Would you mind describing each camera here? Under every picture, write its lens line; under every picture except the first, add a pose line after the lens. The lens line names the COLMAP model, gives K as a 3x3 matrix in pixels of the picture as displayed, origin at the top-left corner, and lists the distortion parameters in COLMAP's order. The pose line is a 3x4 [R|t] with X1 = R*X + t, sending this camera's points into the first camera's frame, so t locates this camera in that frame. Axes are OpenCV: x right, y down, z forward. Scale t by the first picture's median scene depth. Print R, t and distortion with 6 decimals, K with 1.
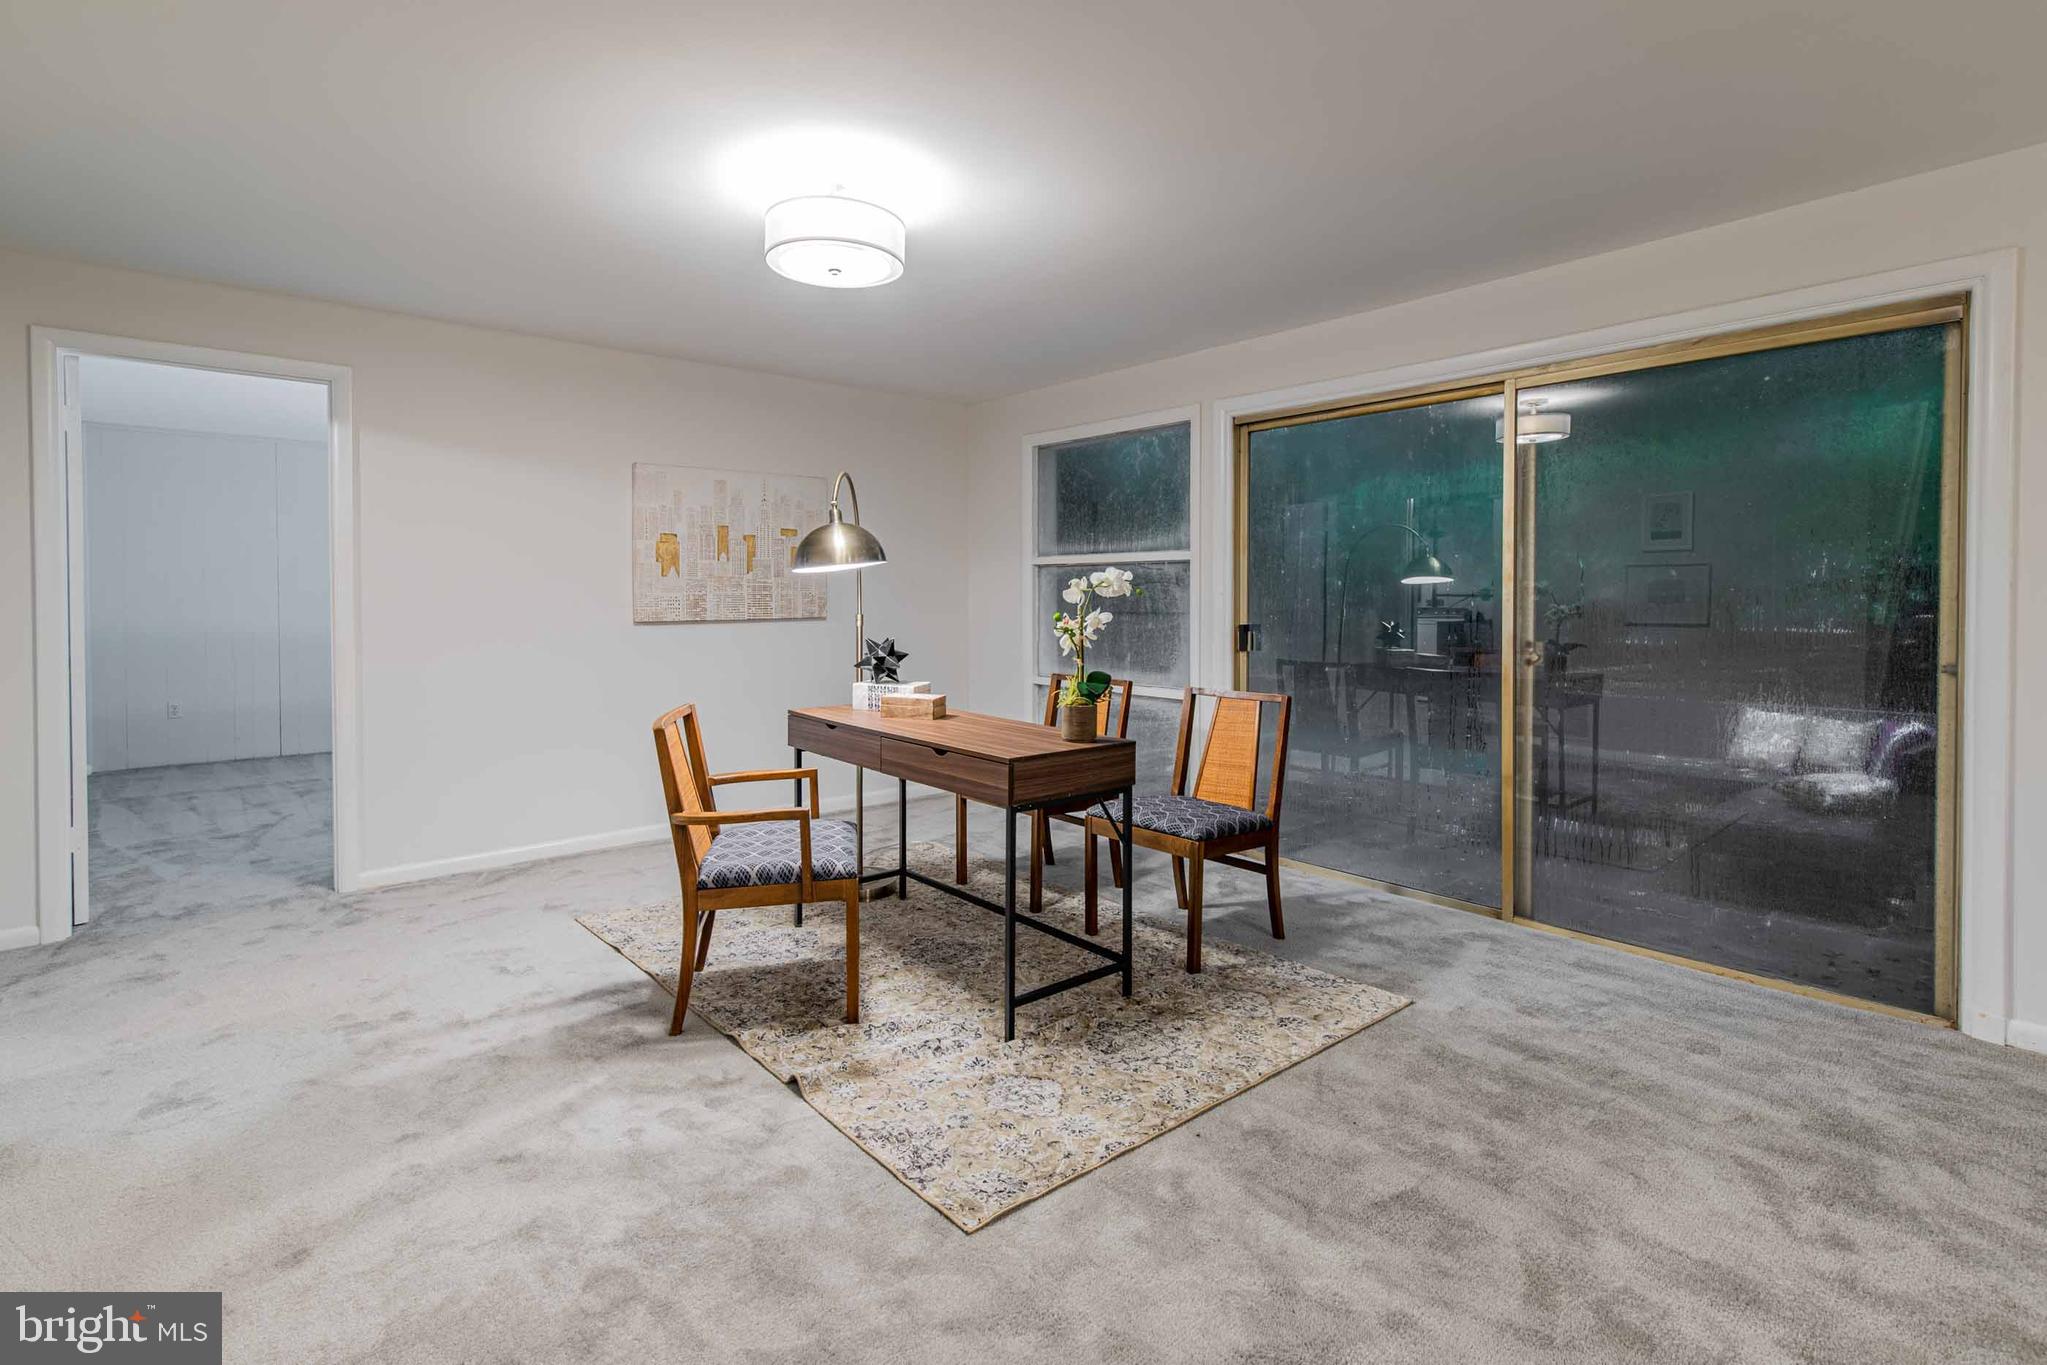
lens RADIAL K [[963.7, 0, 1021.8], [0, 963.7, 613.9], [0, 0, 1]] dist [0.002919, 0.000227]
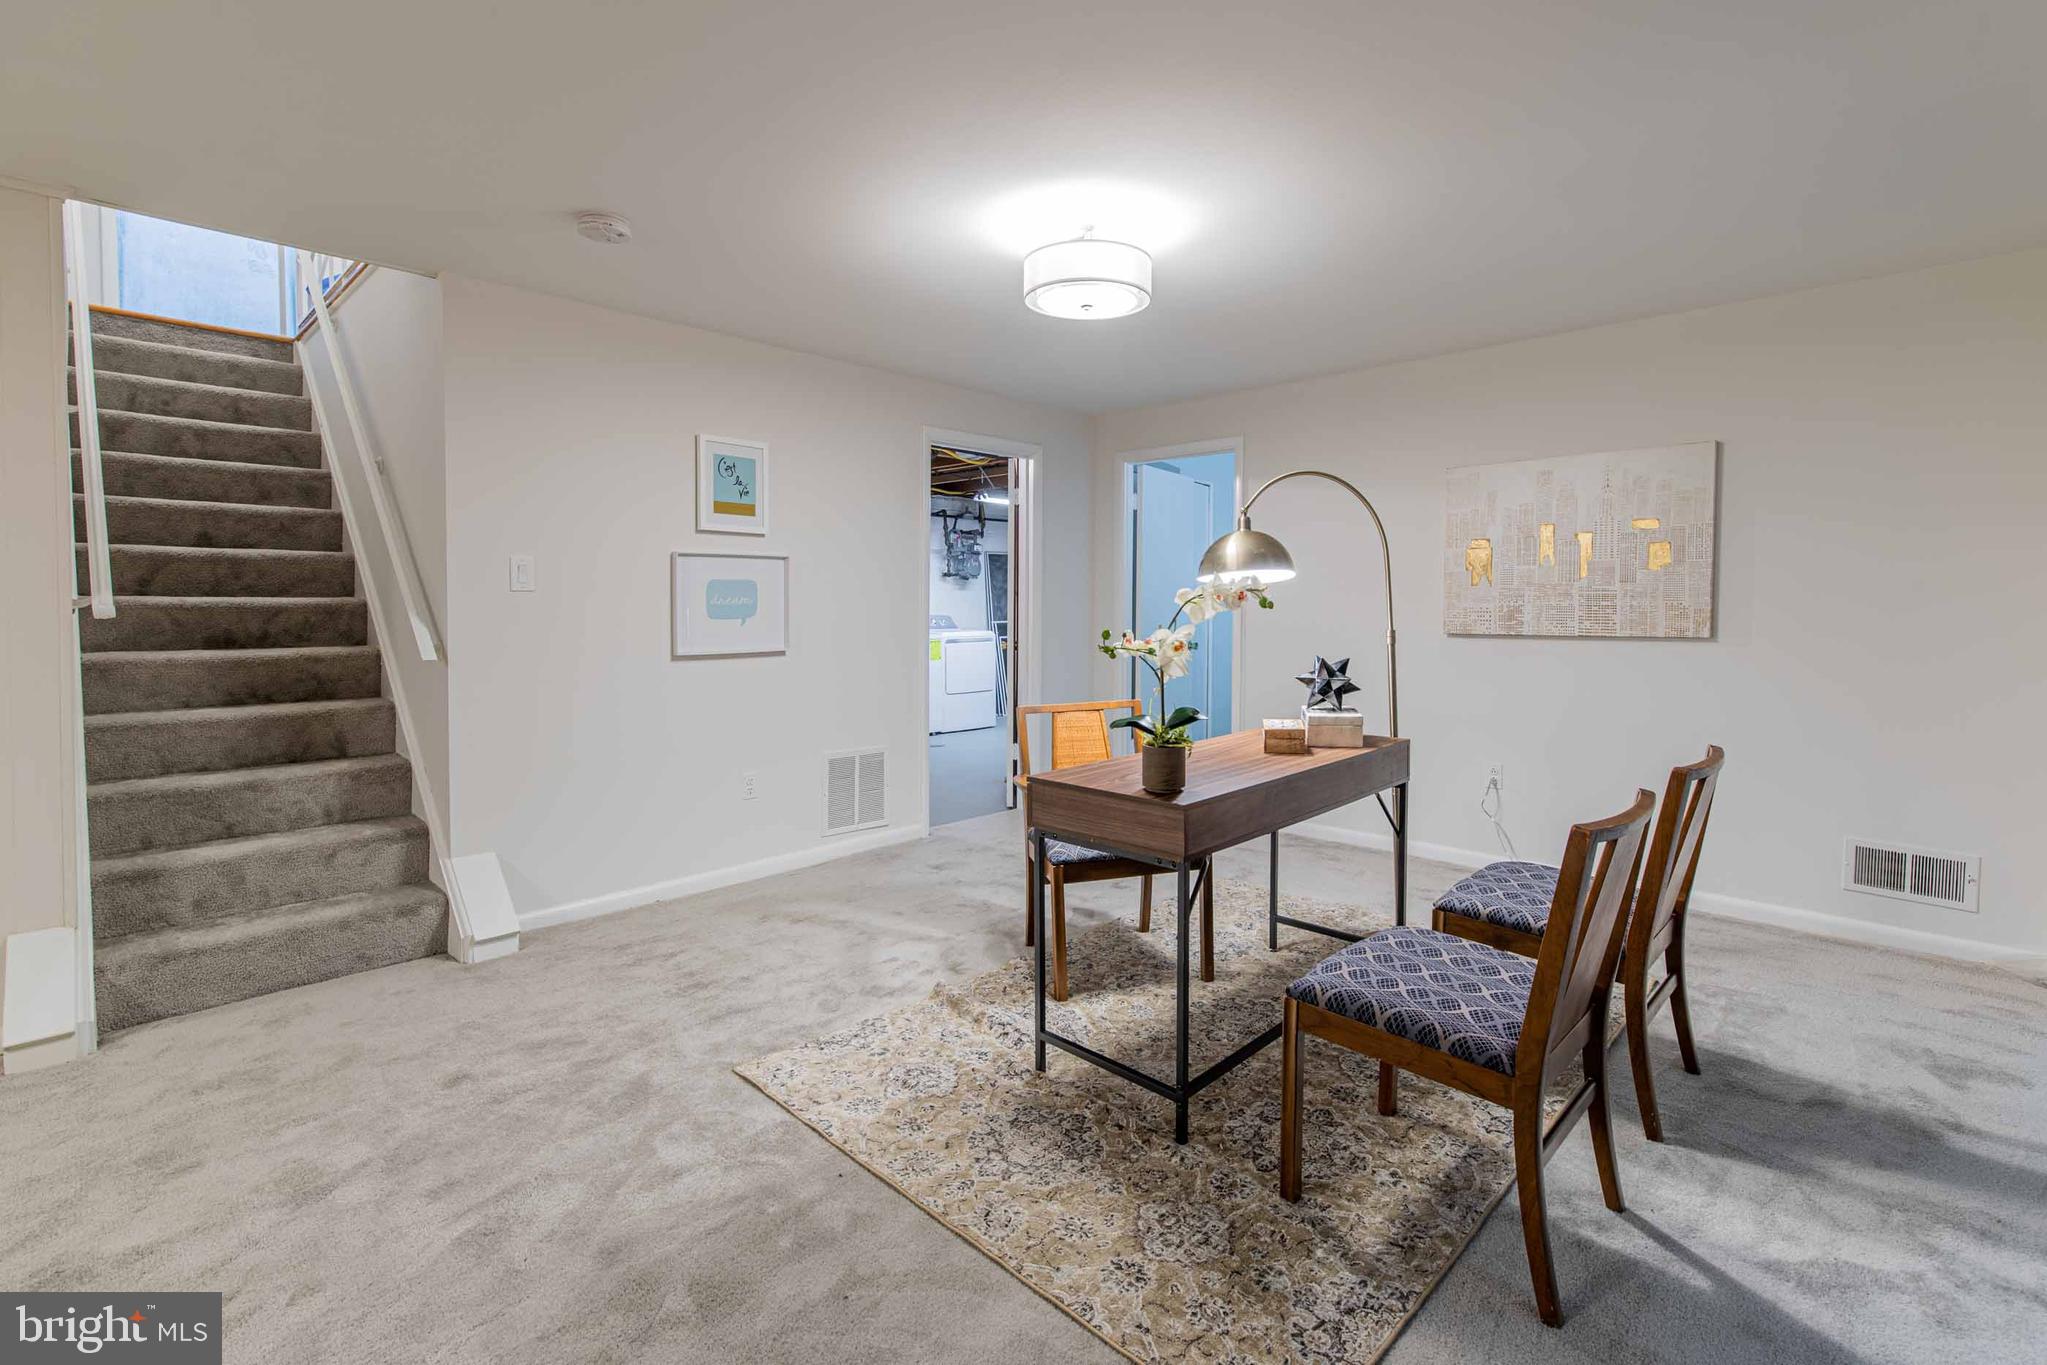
lens RADIAL K [[953.9, 0, 1030.2], [0, 953.9, 634.7], [0, 0, 1]] dist [0.003237, 0.000359]
pose [[0.088113, 0.033231, -0.995556, 0.800906], [-0.019099, 0.999316, 0.031666, -0.020017], [0.995927, 0.016224, 0.088687, 0.780341]]
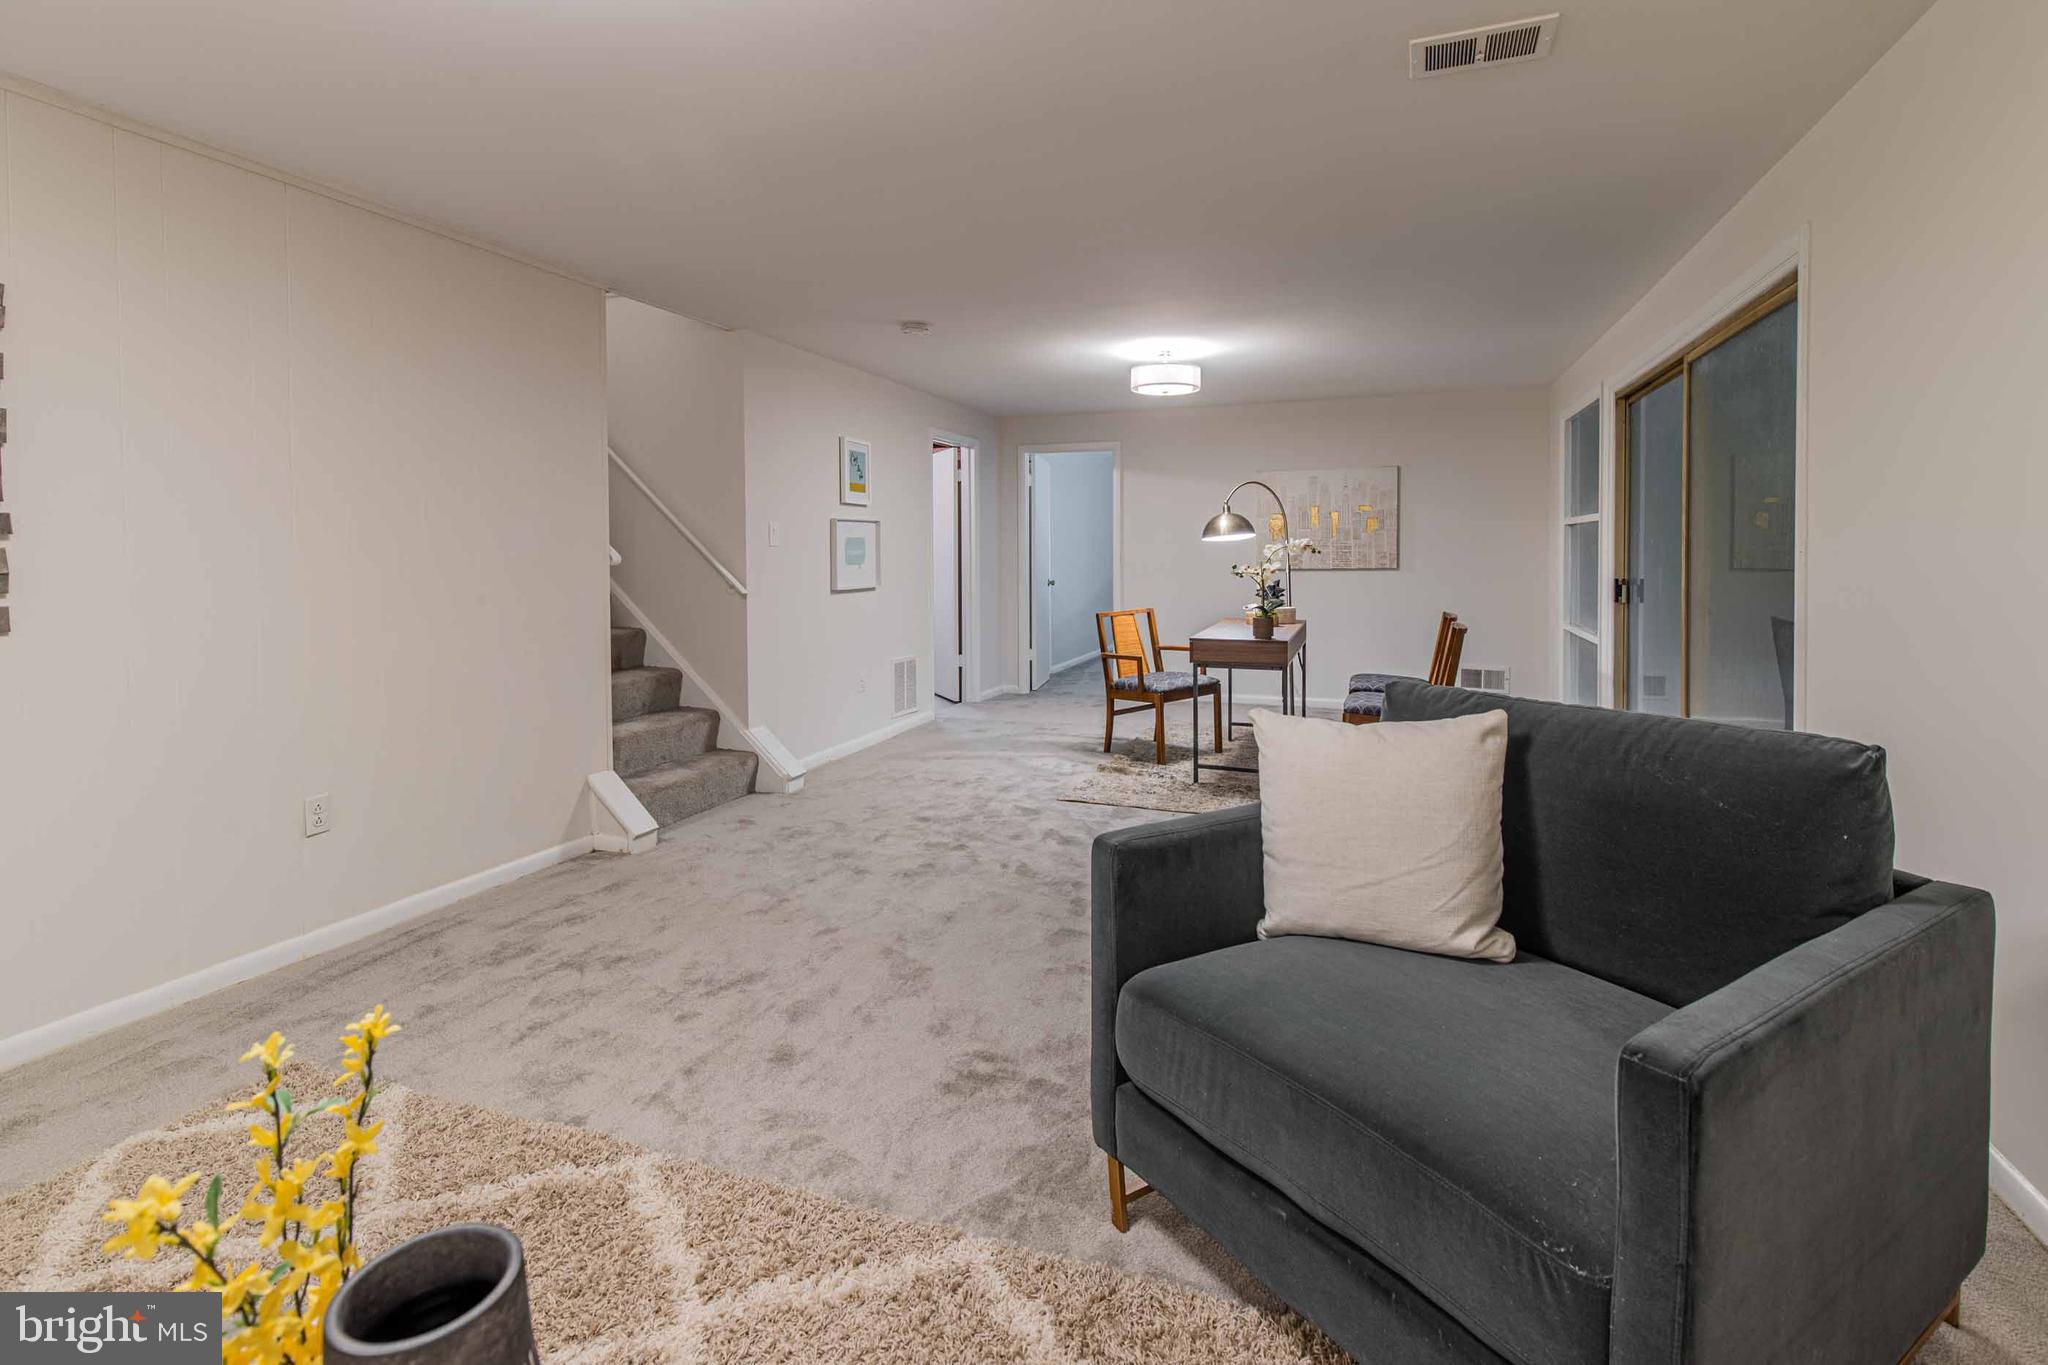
lens RADIAL K [[962.2, 0, 1009.4], [0, 962.2, 587.6], [0, 0, 1]] dist [0.000014, 0.000327]
pose [[0.467362, 0.030774, -0.883530, 1.311533], [-0.010924, 0.999519, 0.029035, -0.004660], [0.883998, -0.003919, 0.467473, -0.205120]]
